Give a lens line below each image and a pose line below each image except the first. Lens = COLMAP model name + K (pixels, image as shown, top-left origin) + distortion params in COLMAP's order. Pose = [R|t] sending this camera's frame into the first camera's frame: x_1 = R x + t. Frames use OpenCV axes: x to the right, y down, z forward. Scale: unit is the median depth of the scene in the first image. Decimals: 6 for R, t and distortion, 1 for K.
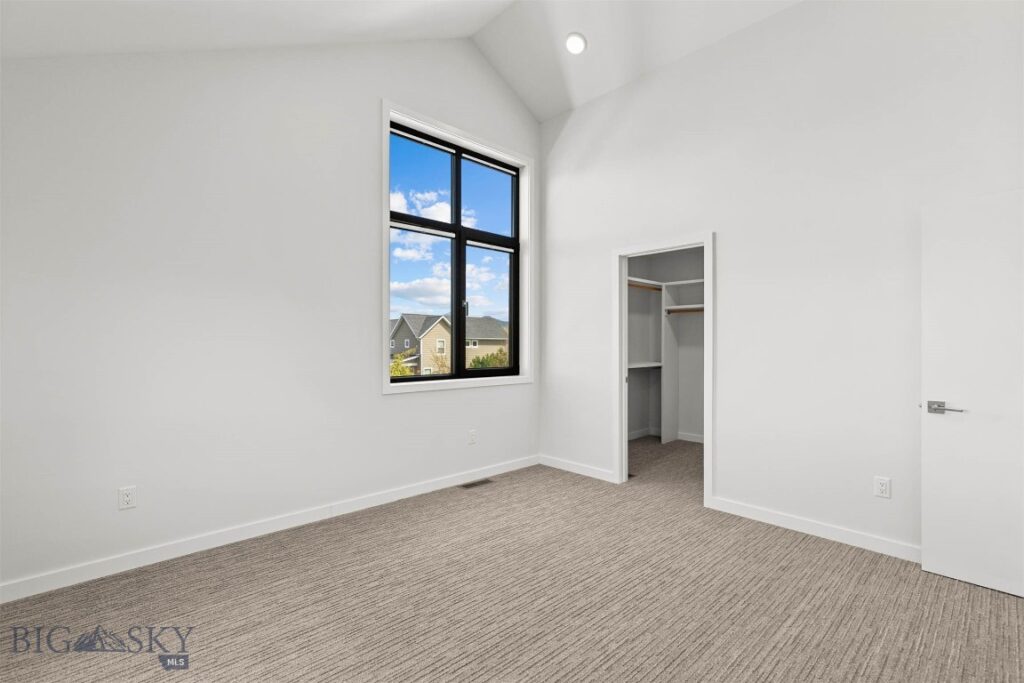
lens RADIAL K [[461.6, 0, 510.1], [0, 461.6, 352.8], [0, 0, 1]] dist [0.008035, 0.000260]
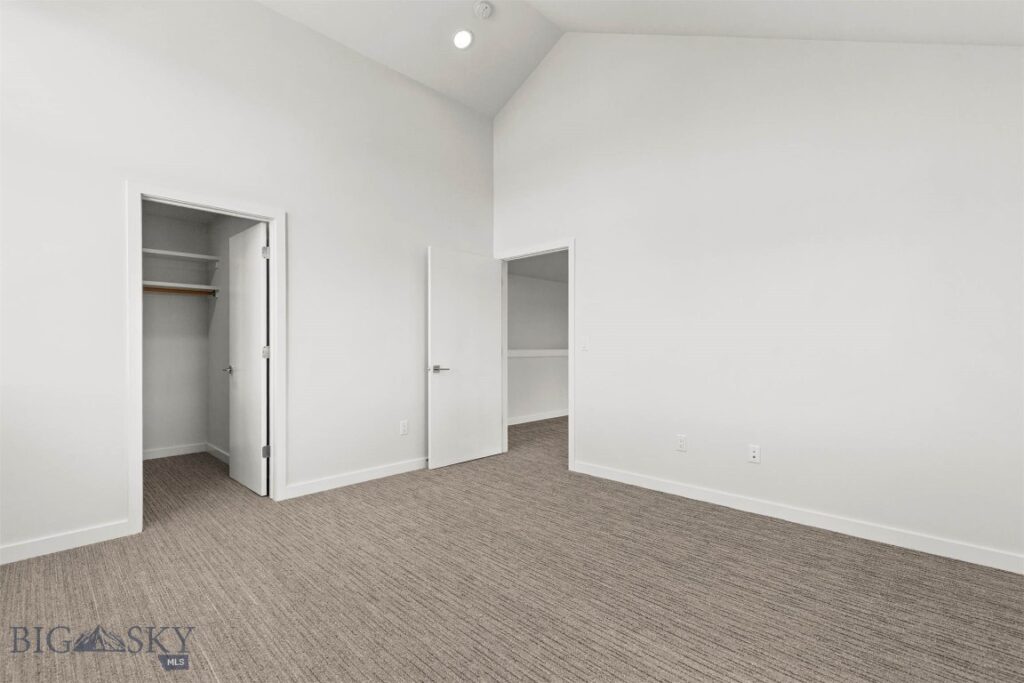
lens RADIAL K [[461.6, 0, 512.4], [0, 461.6, 340.5], [0, 0, 1]] dist [0.008035, 0.000260]
pose [[-0.036896, 0.005607, 0.999303, -0.743586], [0.019113, 0.999805, -0.004905, 0.026076], [-0.999136, 0.018919, -0.036996, 0.755231]]
